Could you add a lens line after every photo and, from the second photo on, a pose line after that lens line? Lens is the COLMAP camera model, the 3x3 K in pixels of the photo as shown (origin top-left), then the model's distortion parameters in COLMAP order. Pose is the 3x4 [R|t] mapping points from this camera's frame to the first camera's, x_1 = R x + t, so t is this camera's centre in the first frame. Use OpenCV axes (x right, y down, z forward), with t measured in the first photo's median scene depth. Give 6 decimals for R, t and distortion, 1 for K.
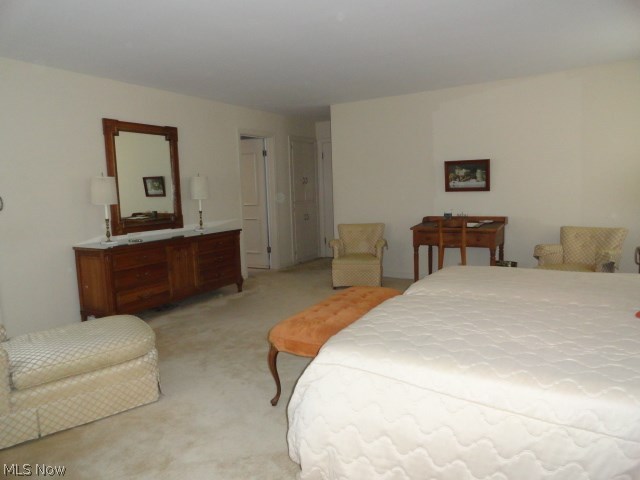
lens RADIAL K [[441.4, 0, 320.2], [0, 441.4, 240.3], [0, 0, 1]] dist [-0.008114, -0.002015]
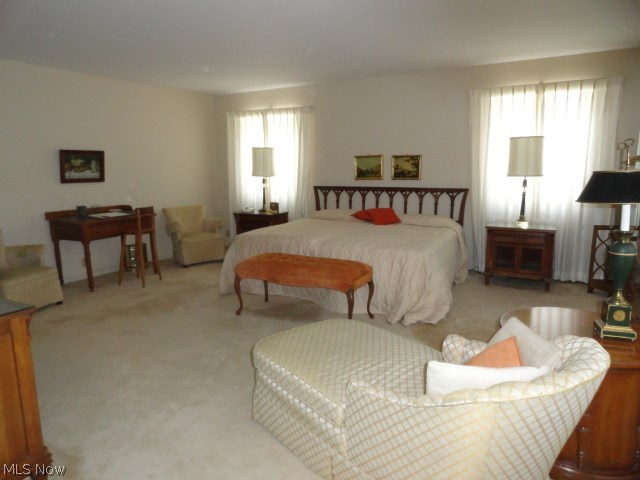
lens RADIAL K [[441.4, 0, 320.2], [0, 441.4, 241.0], [0, 0, 1]] dist [-0.008114, -0.002015]
pose [[-0.117024, -0.122111, 0.985593, -0.698598], [0.145957, 0.979521, 0.138689, -0.043955], [-0.982345, 0.160084, -0.096805, 0.608164]]
